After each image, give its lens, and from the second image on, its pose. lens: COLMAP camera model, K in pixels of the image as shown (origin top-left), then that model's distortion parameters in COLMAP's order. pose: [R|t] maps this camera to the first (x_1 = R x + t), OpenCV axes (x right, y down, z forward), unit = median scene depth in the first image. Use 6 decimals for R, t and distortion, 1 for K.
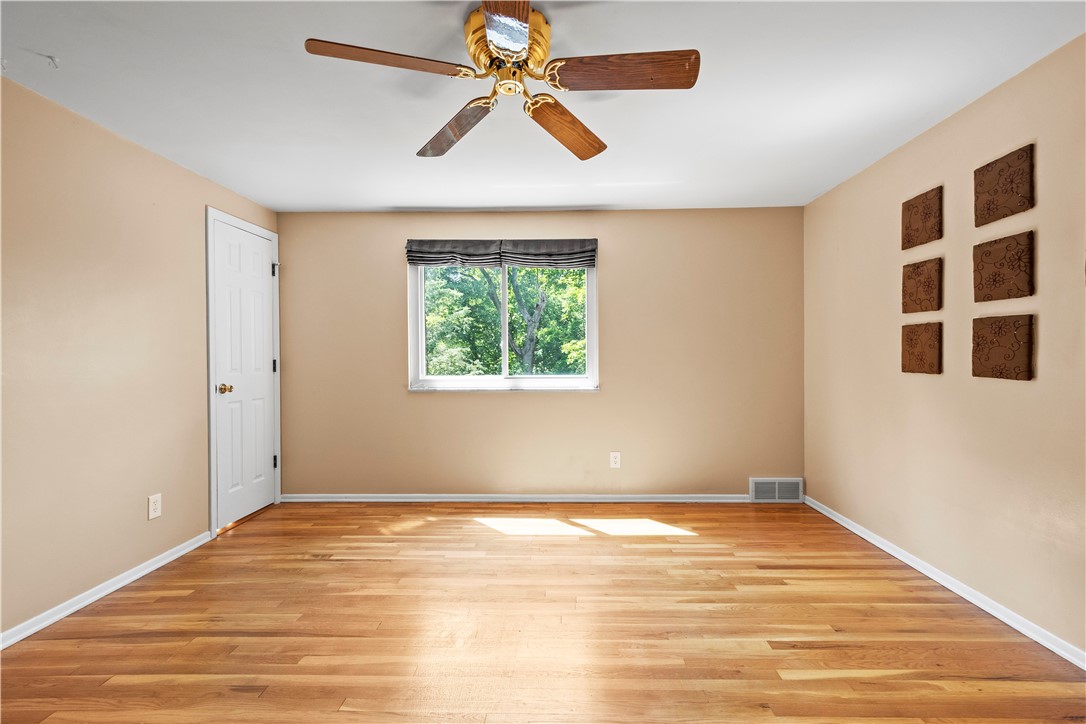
lens RADIAL K [[475.2, 0, 555.7], [0, 475.2, 365.7], [0, 0, 1]] dist [0.019012, -0.000946]
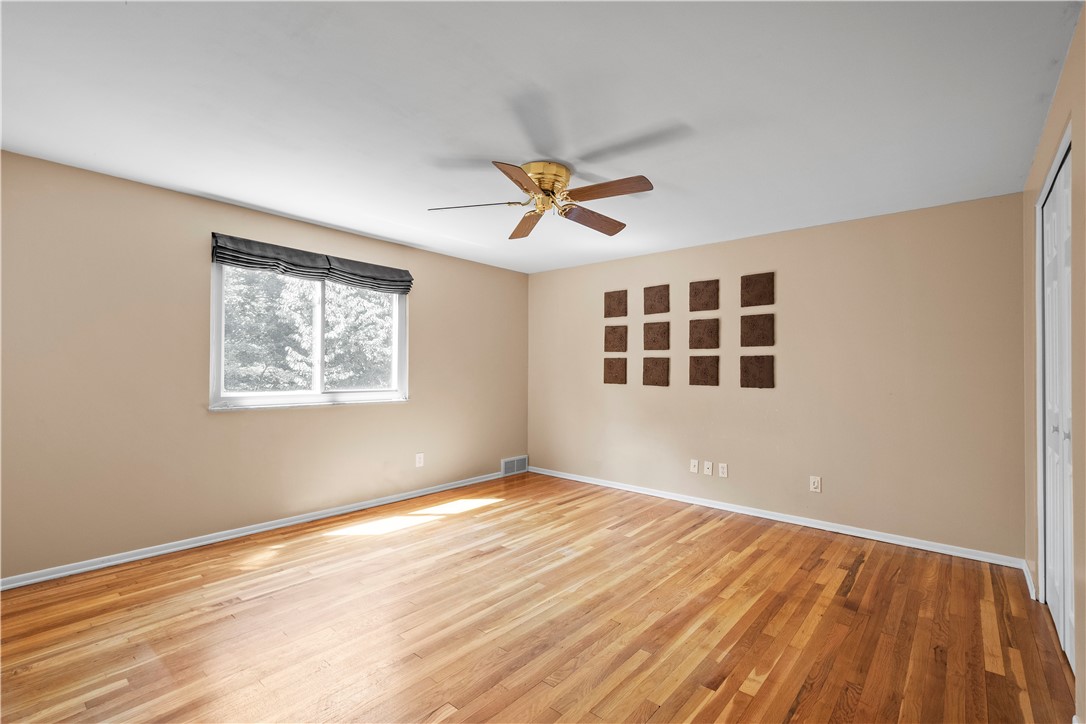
lens RADIAL K [[475.2, 0, 555.7], [0, 475.2, 365.7], [0, 0, 1]] dist [0.019012, -0.000946]
pose [[0.630978, 0.020015, 0.775542, -0.756735], [0.000359, 0.999660, -0.026091, -0.005813], [-0.775800, 0.016741, 0.630756, -0.013864]]
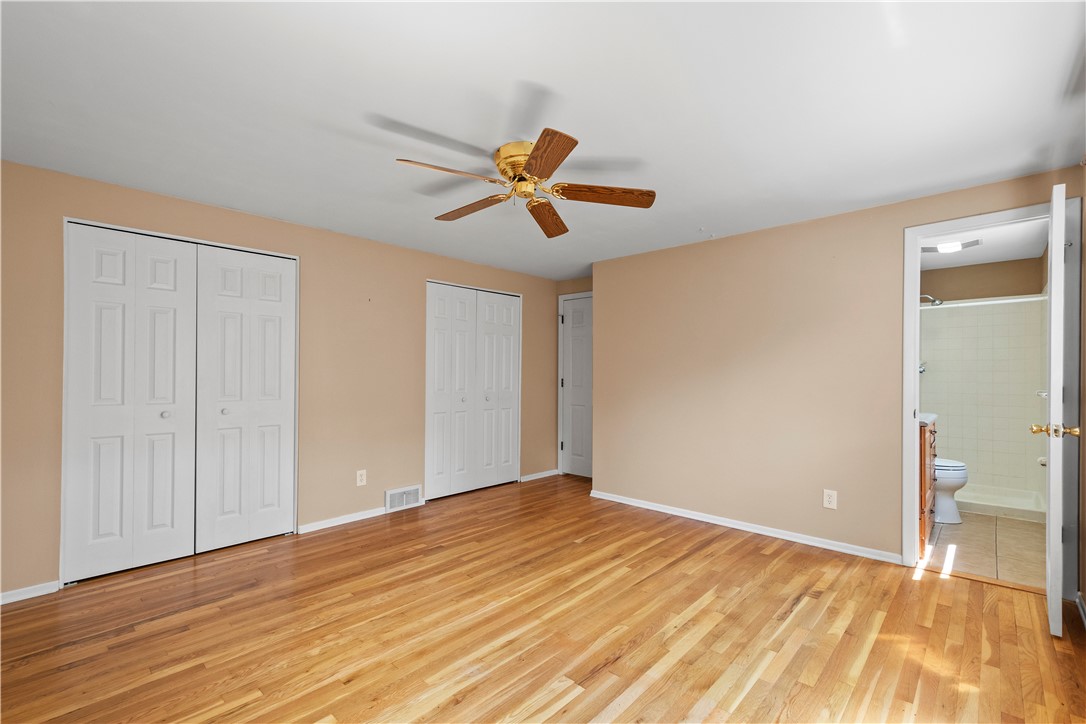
lens RADIAL K [[482.8, 0, 545.3], [0, 482.8, 374.5], [0, 0, 1]] dist [0.017615, -0.000497]
pose [[-0.672171, 0.002985, -0.740390, 0.545332], [-0.011165, 0.999837, 0.014167, -0.038281], [0.740312, 0.017789, -0.672028, 1.182540]]
